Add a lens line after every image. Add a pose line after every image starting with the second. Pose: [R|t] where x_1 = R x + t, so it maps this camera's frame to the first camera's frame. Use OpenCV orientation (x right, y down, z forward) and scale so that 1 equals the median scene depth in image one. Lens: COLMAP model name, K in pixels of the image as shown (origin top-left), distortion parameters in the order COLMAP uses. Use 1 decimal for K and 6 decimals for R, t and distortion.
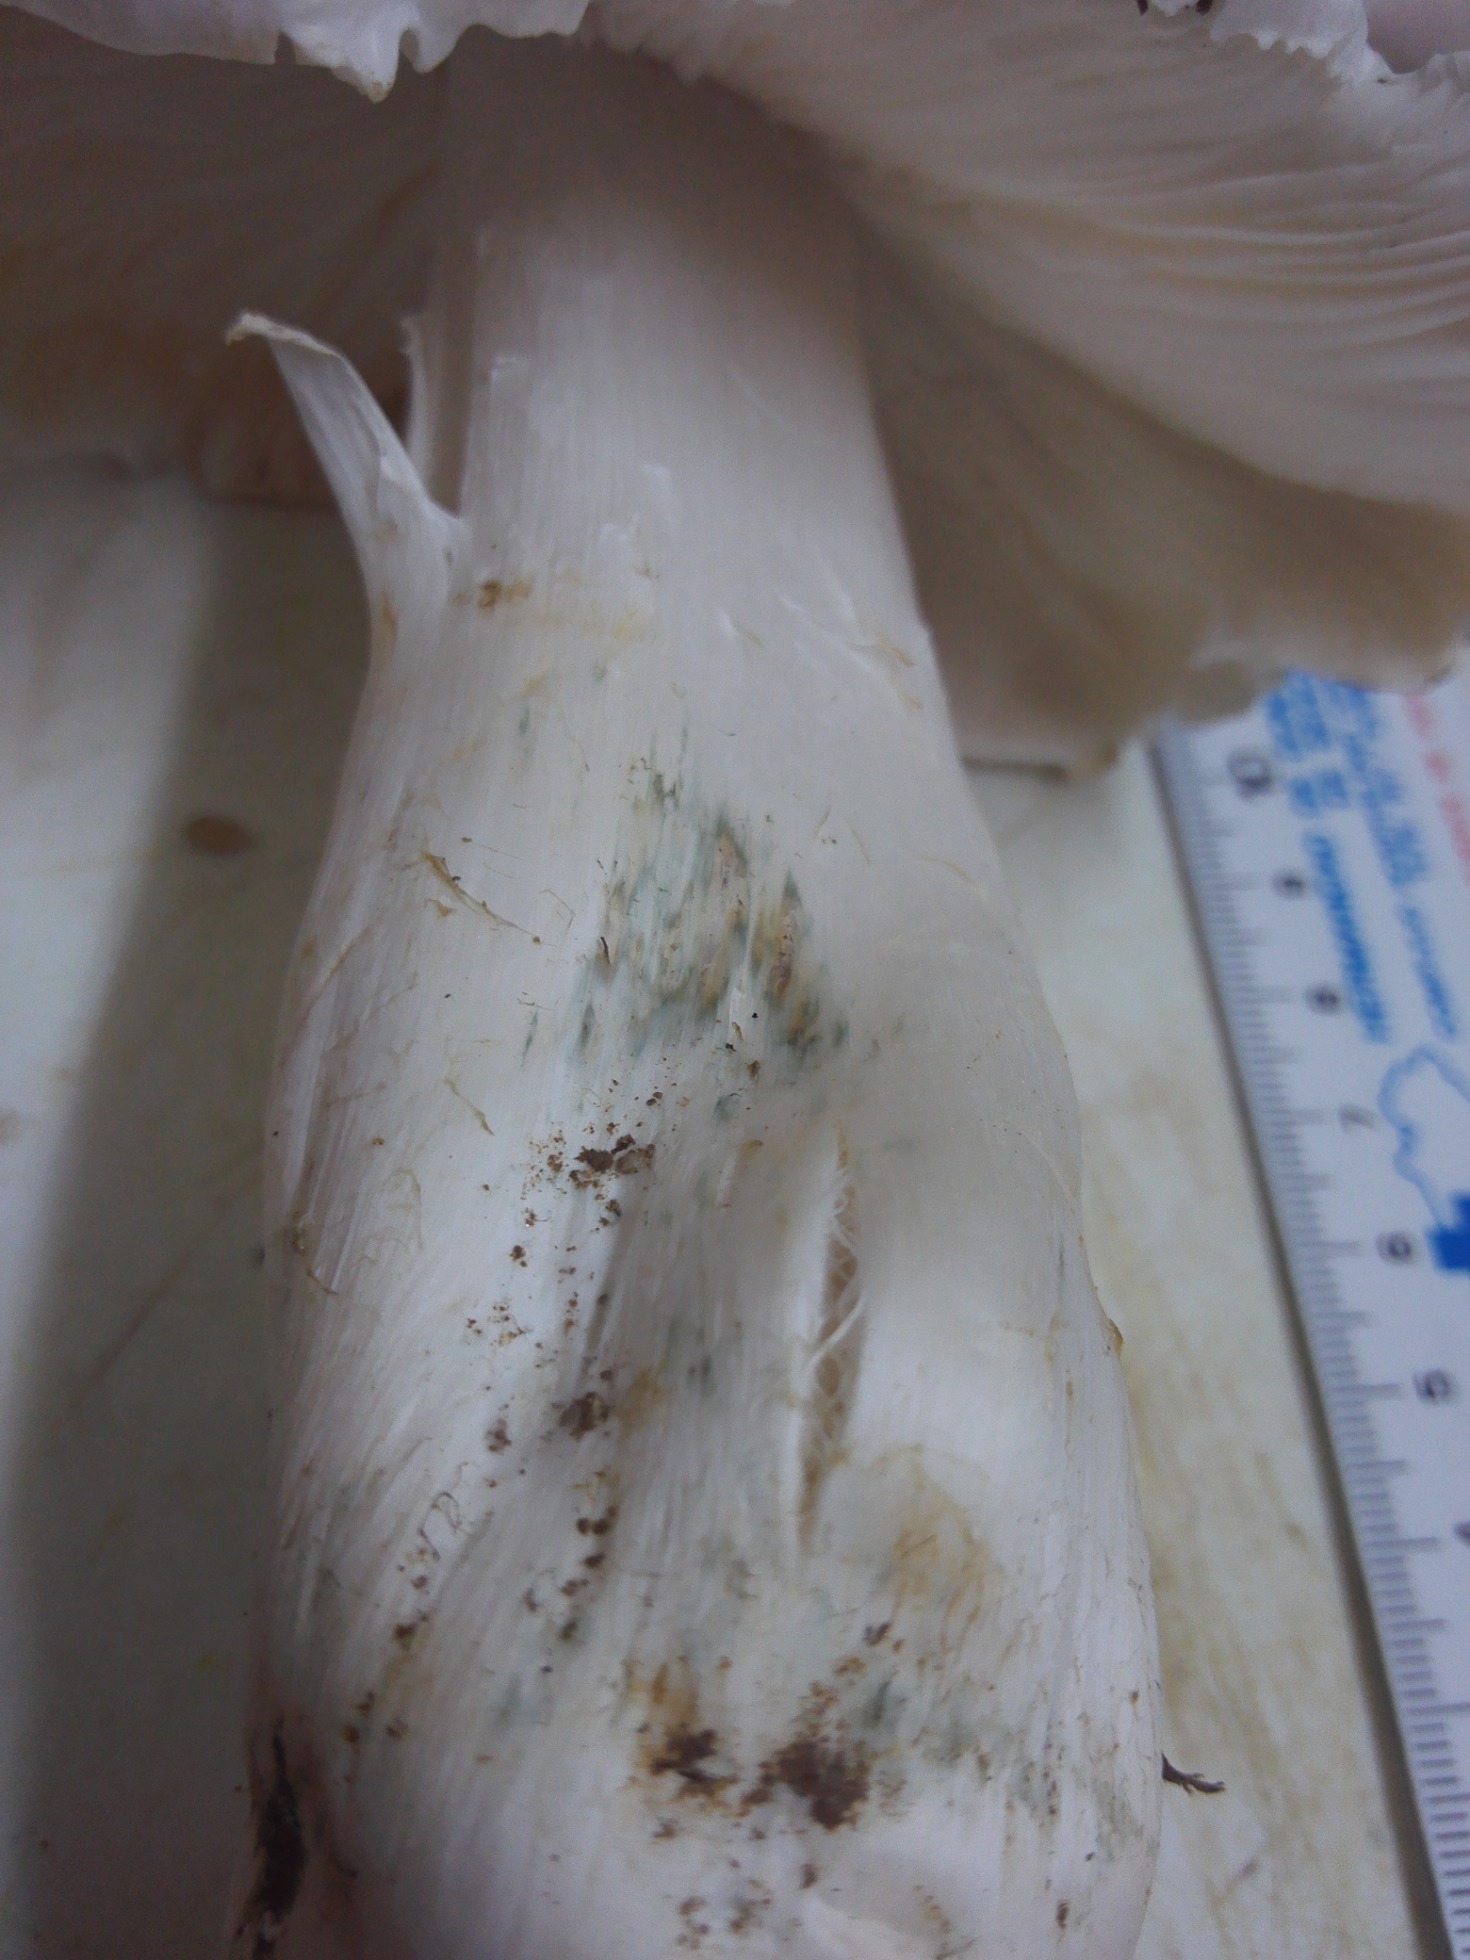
lens RADIAL K [[1841.2, 0, 738.2], [0, 1841.2, 965.6], [0, 0, 1]] dist [0.111963, -0.494009]
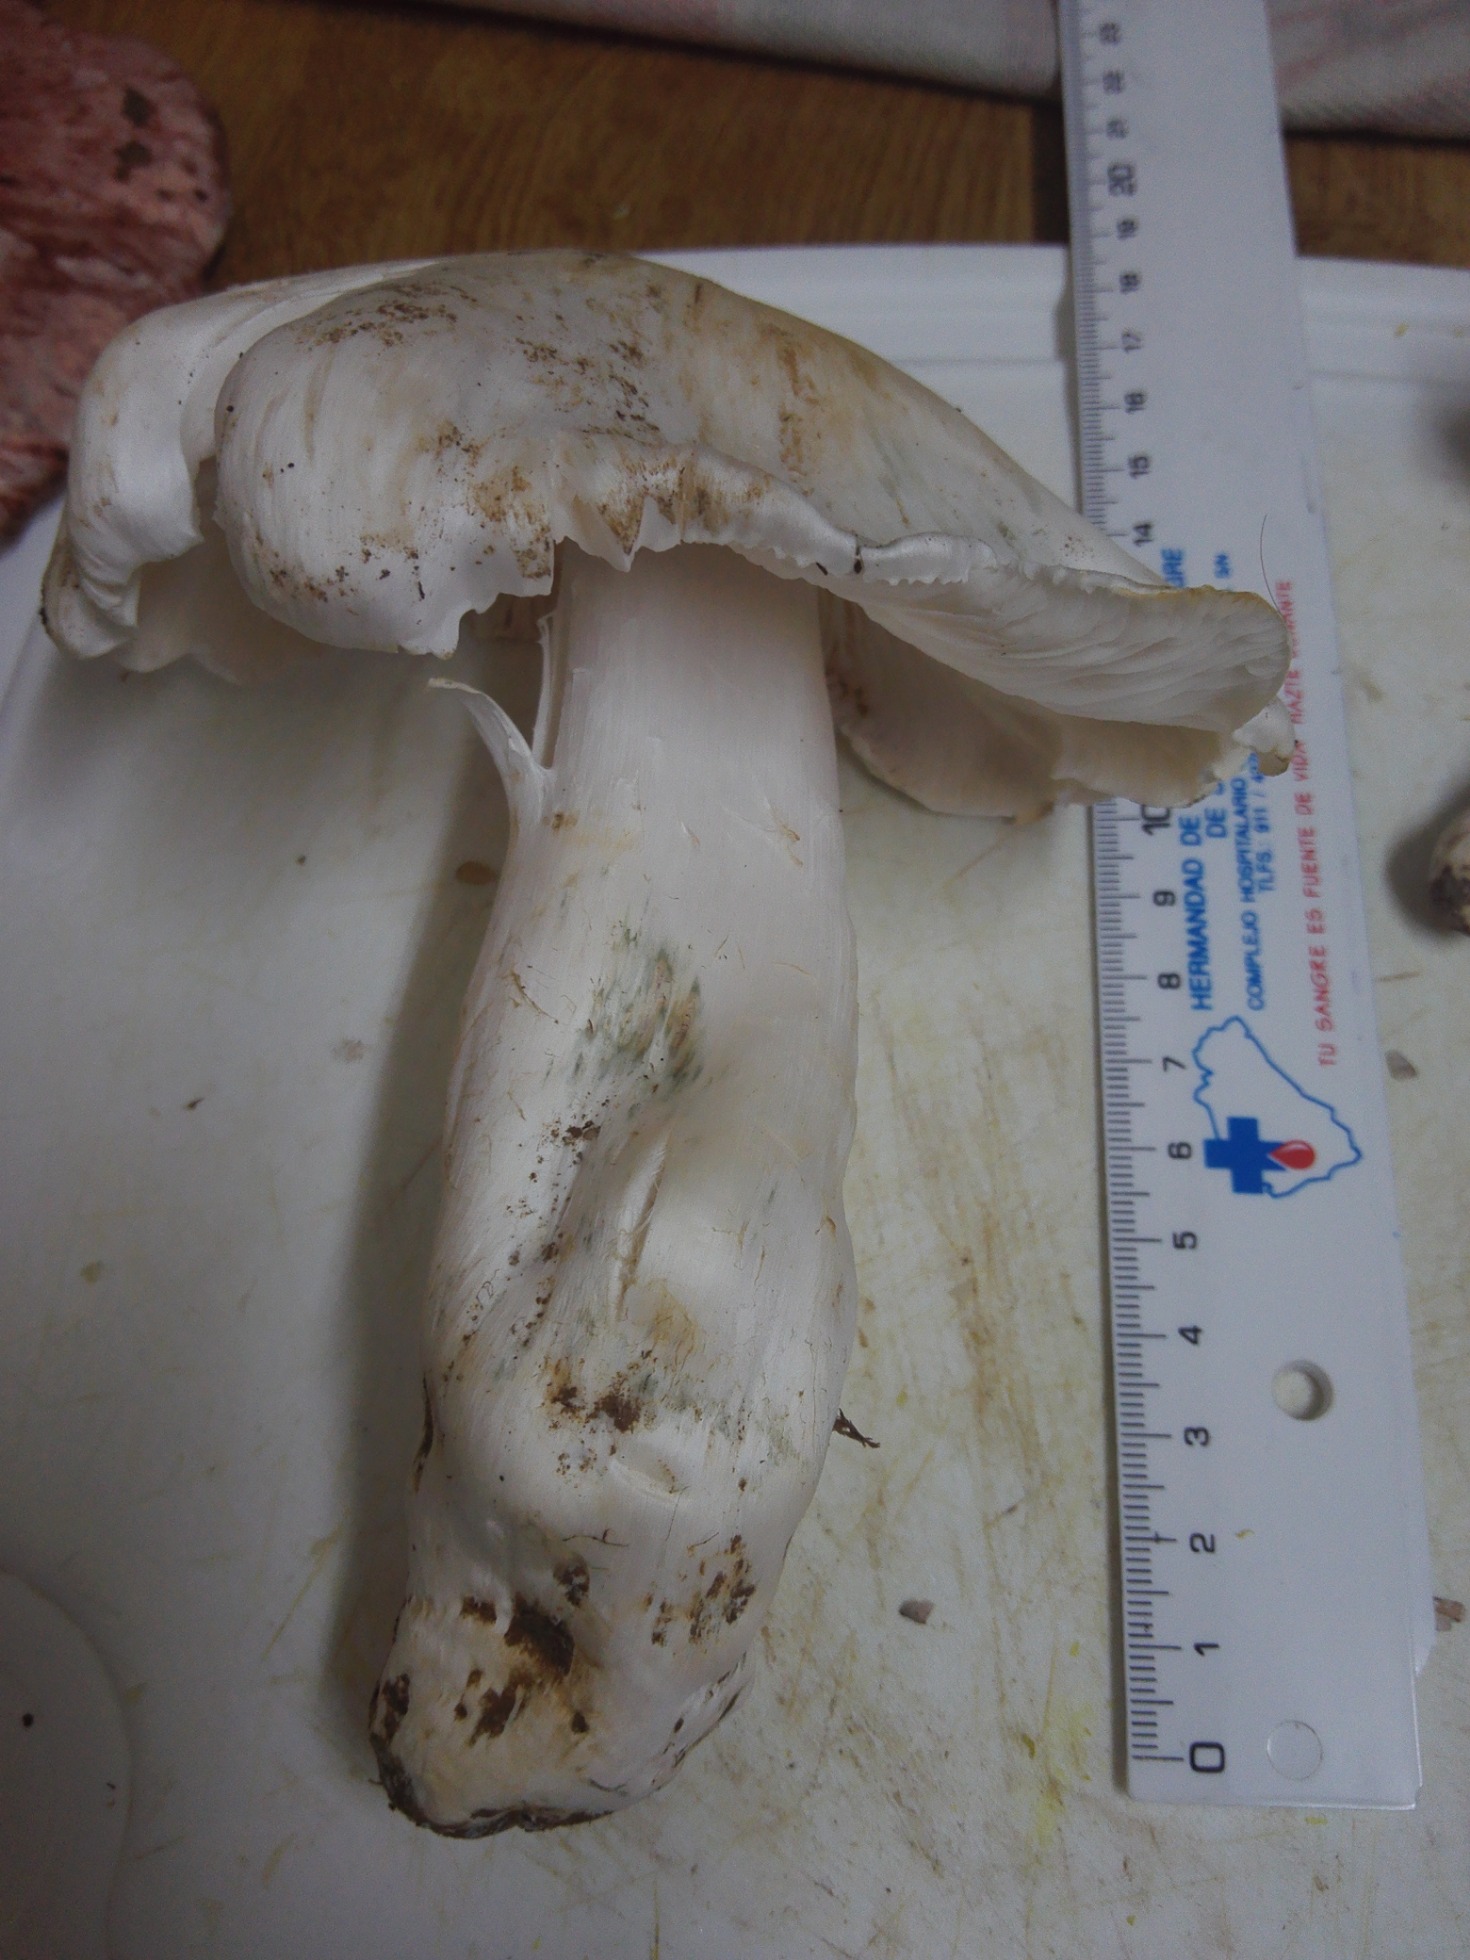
lens RADIAL K [[1841.2, 0, 738.2], [0, 1841.2, 965.6], [0, 0, 1]] dist [0.111963, -0.494009]
pose [[0.968934, 0.031228, -0.245341, 0.636961], [0.006088, 0.988684, 0.149889, -0.412367], [0.247245, -0.146727, 0.957779, -0.990441]]
